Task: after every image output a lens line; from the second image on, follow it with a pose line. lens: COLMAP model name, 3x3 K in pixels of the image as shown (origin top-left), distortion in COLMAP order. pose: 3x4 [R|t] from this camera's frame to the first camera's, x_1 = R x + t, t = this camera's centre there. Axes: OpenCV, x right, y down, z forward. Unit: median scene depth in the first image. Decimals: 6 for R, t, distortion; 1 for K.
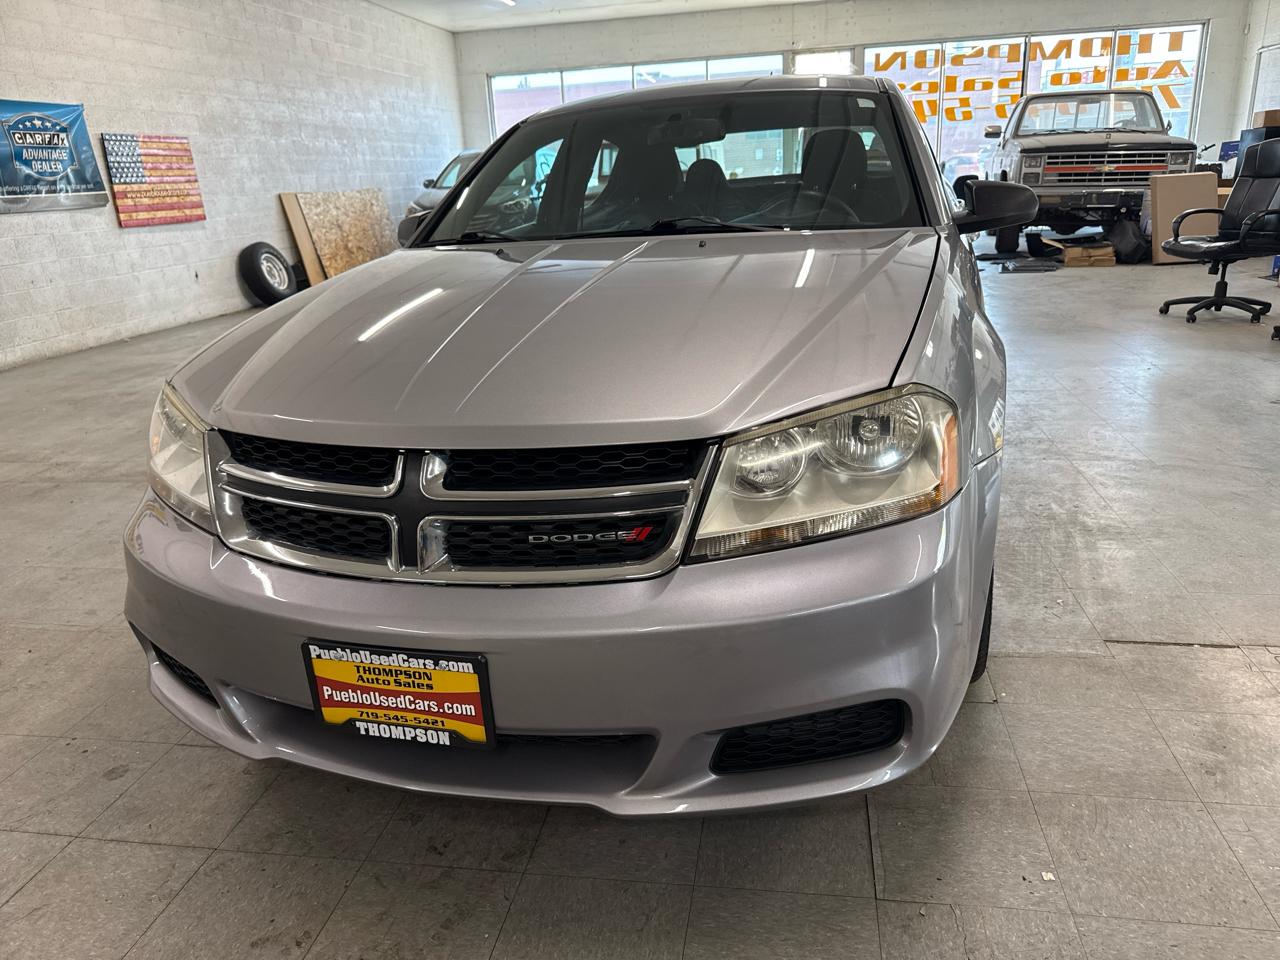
lens RADIAL K [[913.7, 0, 635.1], [0, 913.7, 474.7], [0, 0, 1]] dist [0.005608, -0.008481]
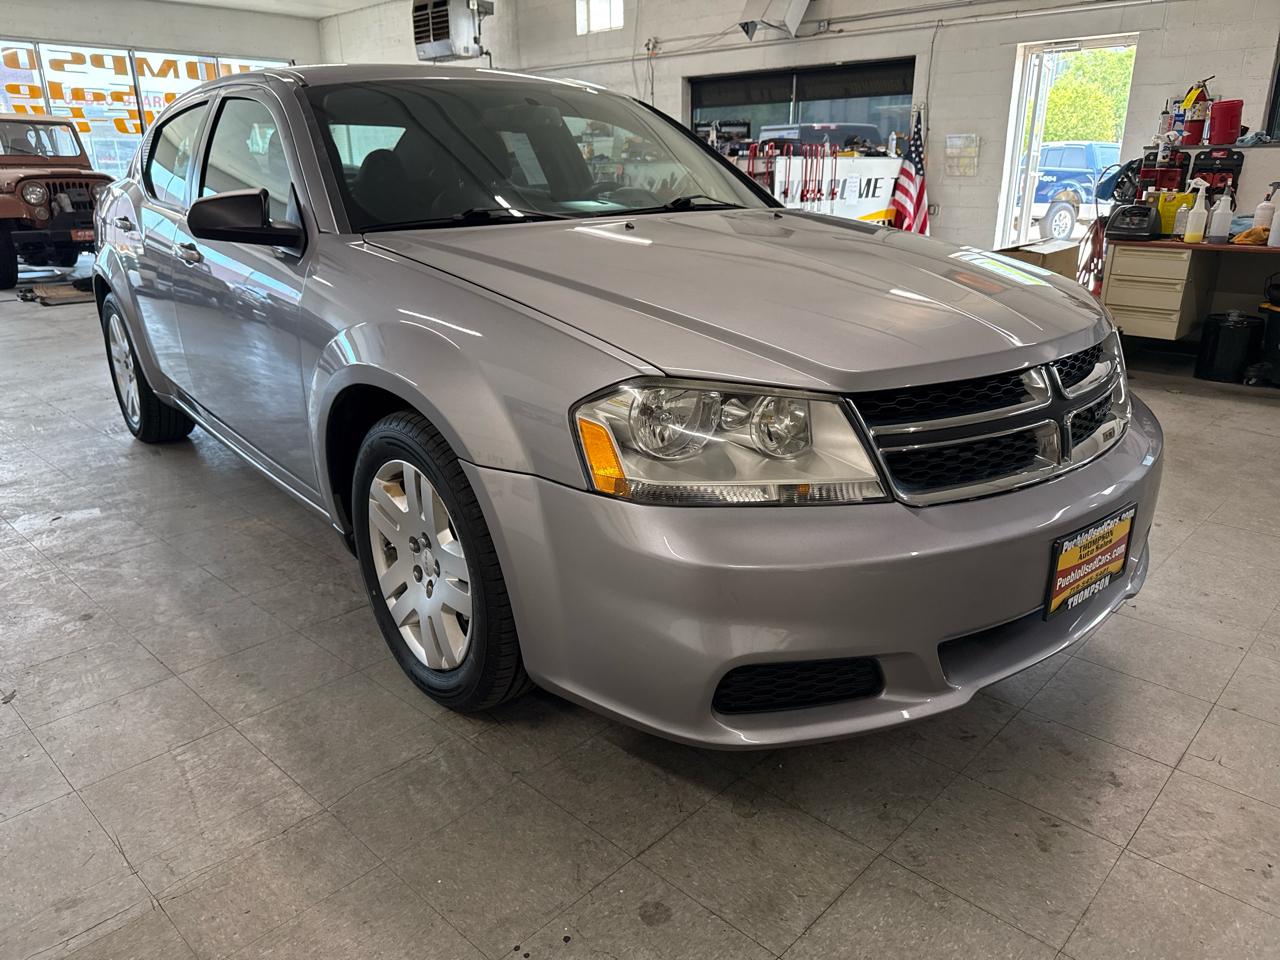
lens RADIAL K [[913.7, 0, 635.1], [0, 913.7, 474.7], [0, 0, 1]] dist [0.005608, -0.008481]
pose [[0.558633, -0.218167, 0.800208, -0.245562], [0.239610, 0.966099, 0.096121, -0.020931], [-0.794051, 0.138042, 0.591969, 0.117918]]
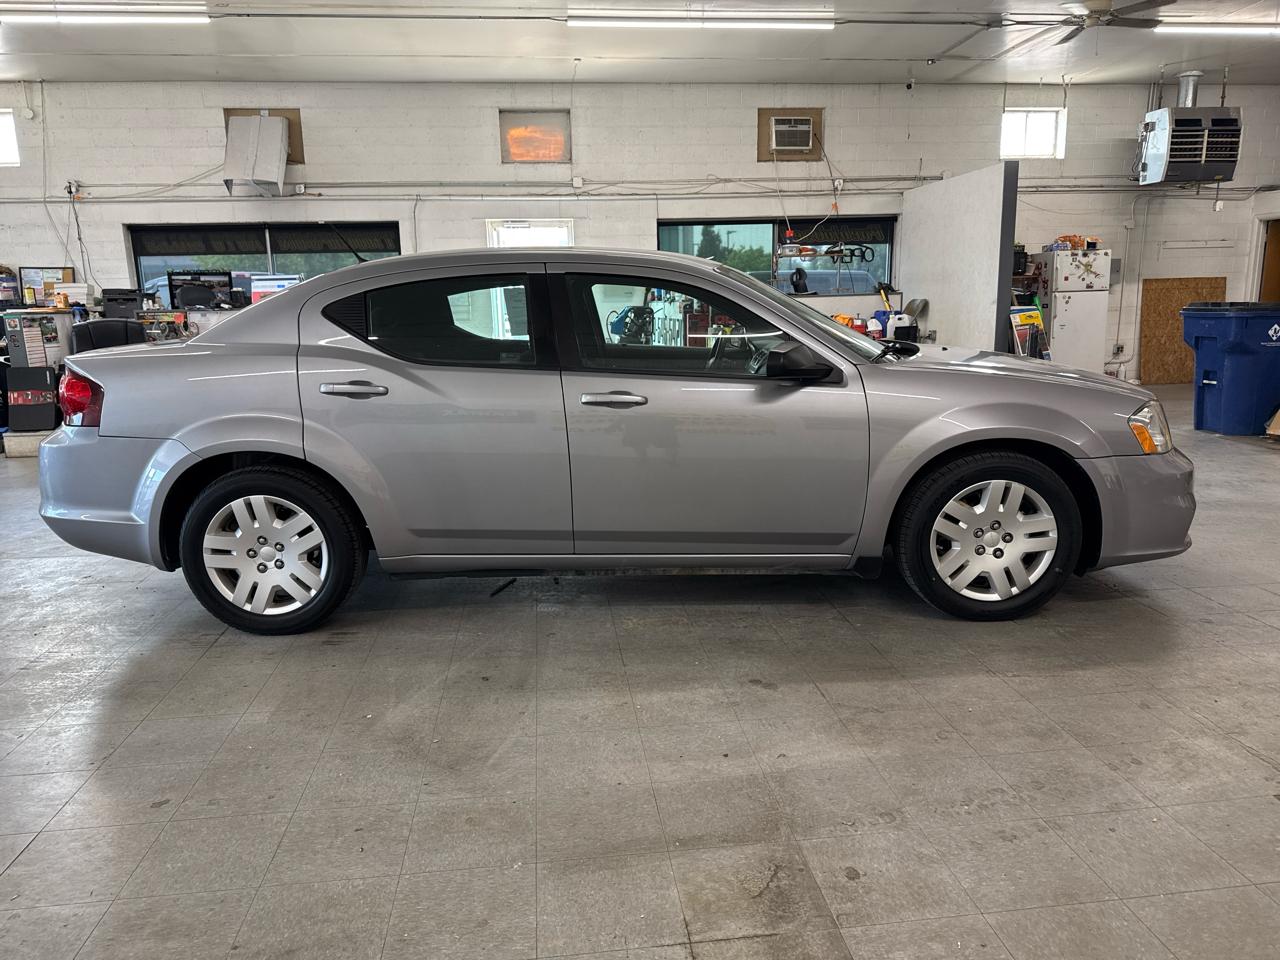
lens RADIAL K [[898.7, 0, 637.5], [0, 898.7, 480.8], [0, 0, 1]] dist [0.033181, -0.053527]
pose [[-0.274568, -0.139411, 0.951408, -0.427107], [0.333976, 0.914011, 0.230314, -0.155917], [-0.901705, 0.380984, -0.204398, 0.502277]]
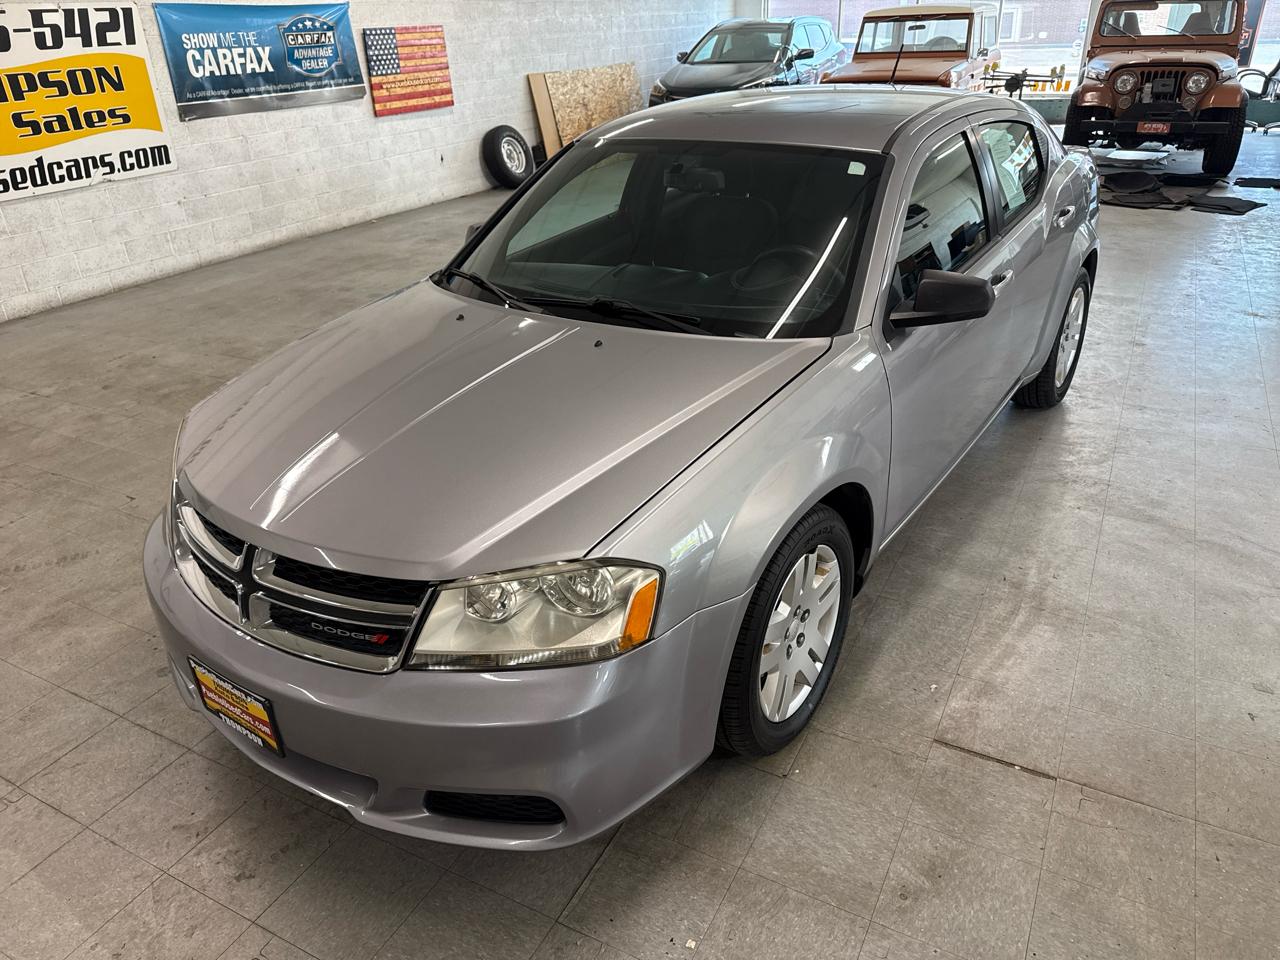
lens RADIAL K [[910.7, 0, 629.1], [0, 910.7, 479.5], [0, 0, 1]] dist [0.004083, -0.004100]
pose [[0.947332, 0.158508, -0.278276, 0.107324], [-0.110330, 0.977264, 0.181059, -0.069860], [0.300649, -0.140821, 0.943281, -0.020439]]
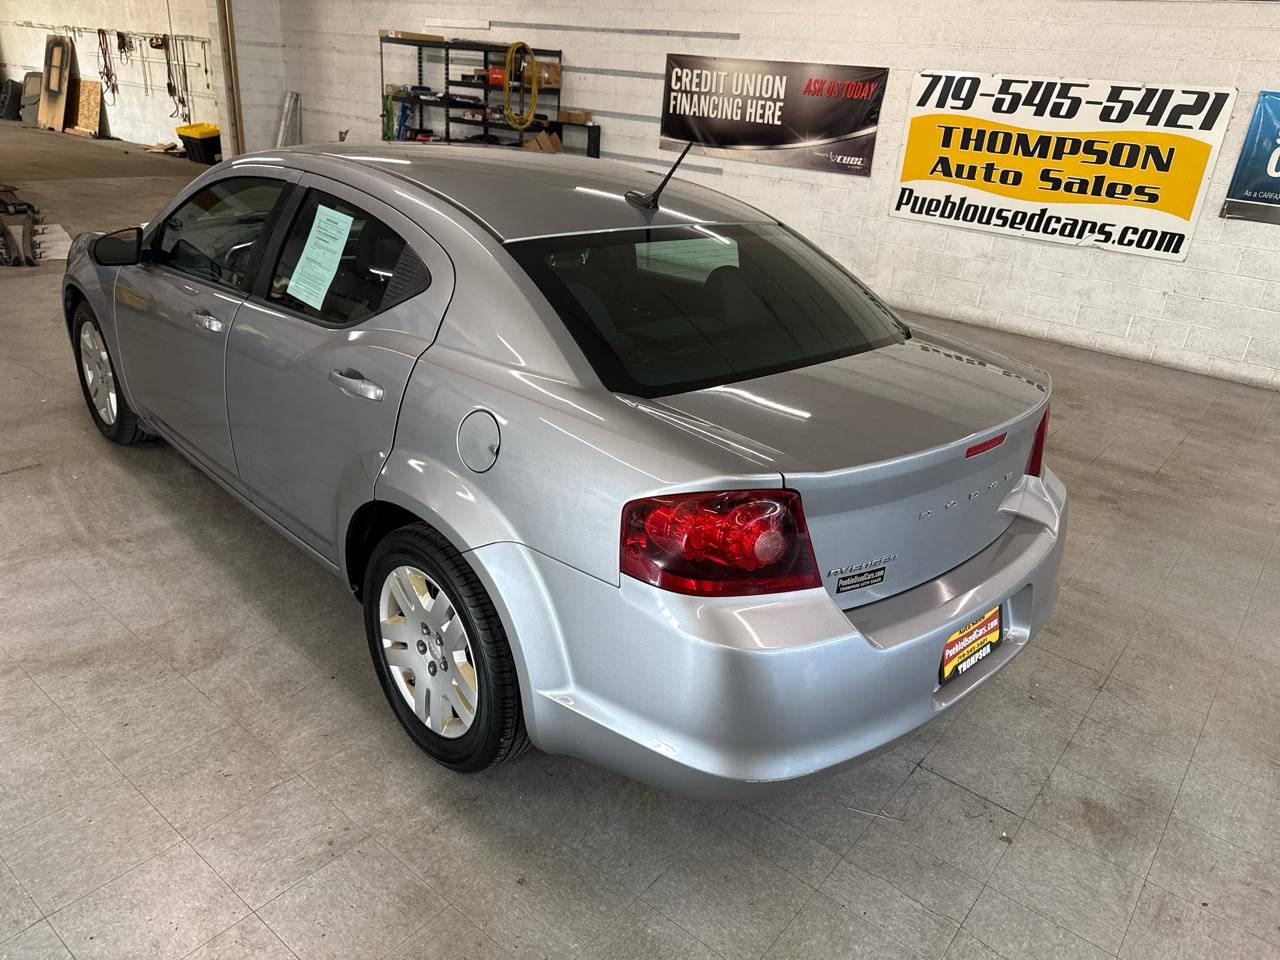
lens RADIAL K [[898.9, 0, 650.2], [0, 898.9, 477.7], [0, 0, 1]] dist [0.027564, -0.031090]
pose [[-0.481348, 0.359943, -0.799215, 0.344001], [-0.330267, 0.770117, 0.545750, -0.285729], [0.811928, 0.526650, -0.251818, 0.624742]]
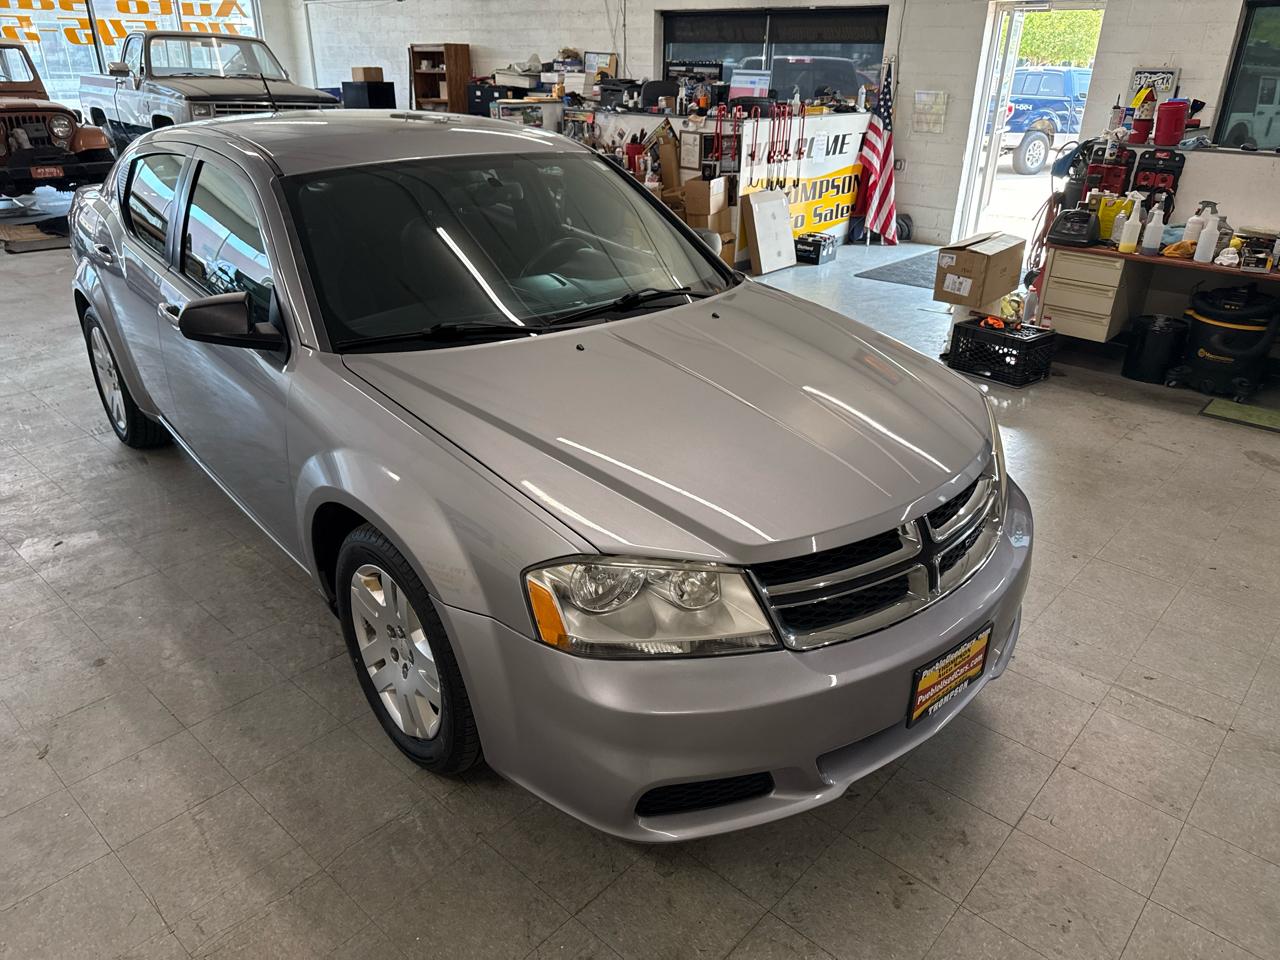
lens RADIAL K [[913.7, 0, 635.1], [0, 913.7, 474.7], [0, 0, 1]] dist [0.005608, -0.008481]
pose [[0.538276, -0.298447, 0.788155, -0.255616], [0.225490, 0.952103, 0.206528, -0.077830], [-0.812043, 0.066552, 0.579791, 0.084191]]
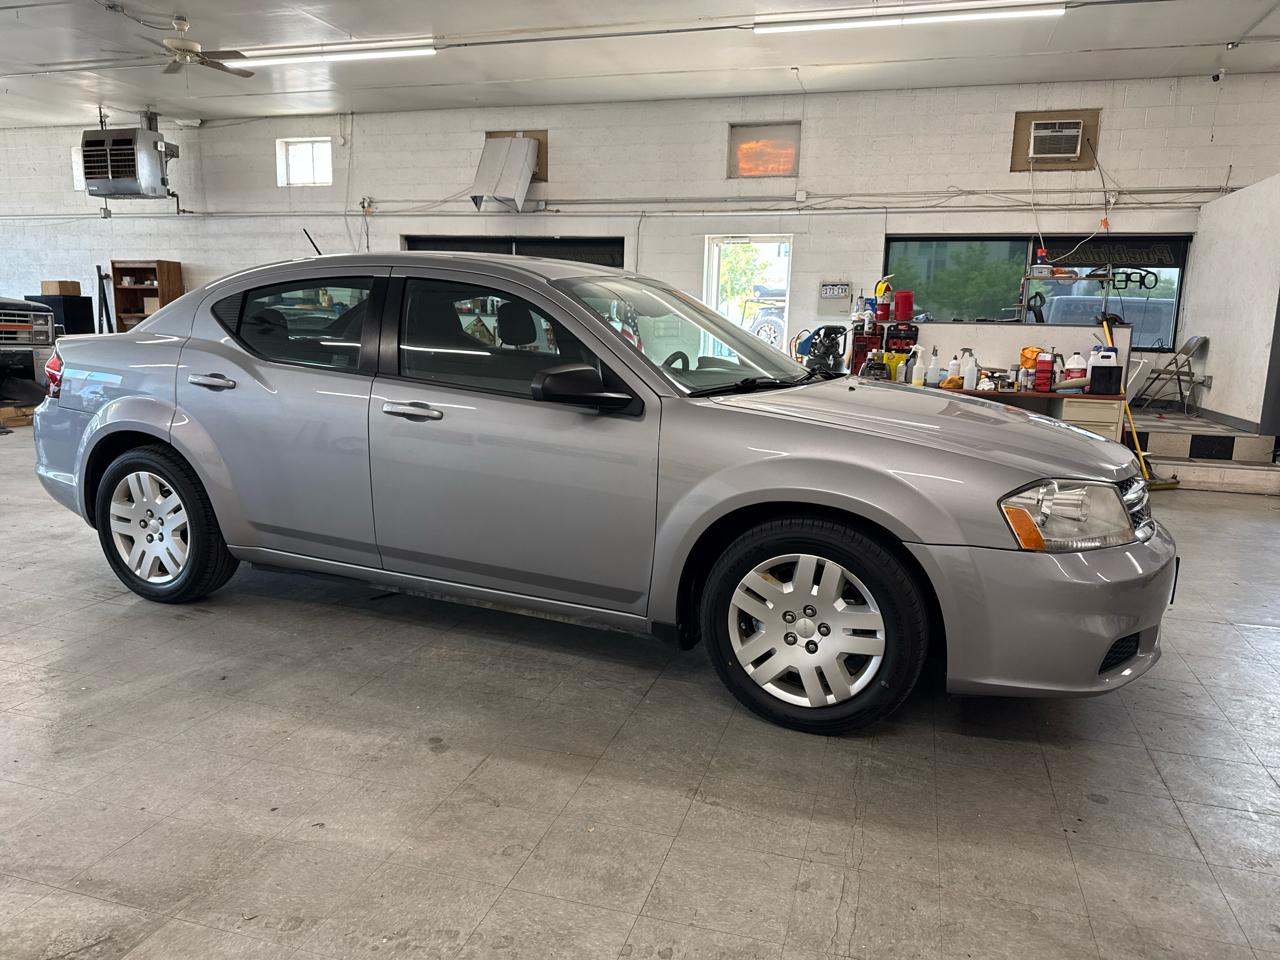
lens RADIAL K [[898.9, 0, 650.2], [0, 898.9, 477.7], [0, 0, 1]] dist [0.027564, -0.031090]
pose [[0.115880, -0.125609, 0.985289, -0.403965], [0.283760, 0.954817, 0.088351, -0.082905], [-0.951868, 0.269347, 0.146287, 0.285568]]
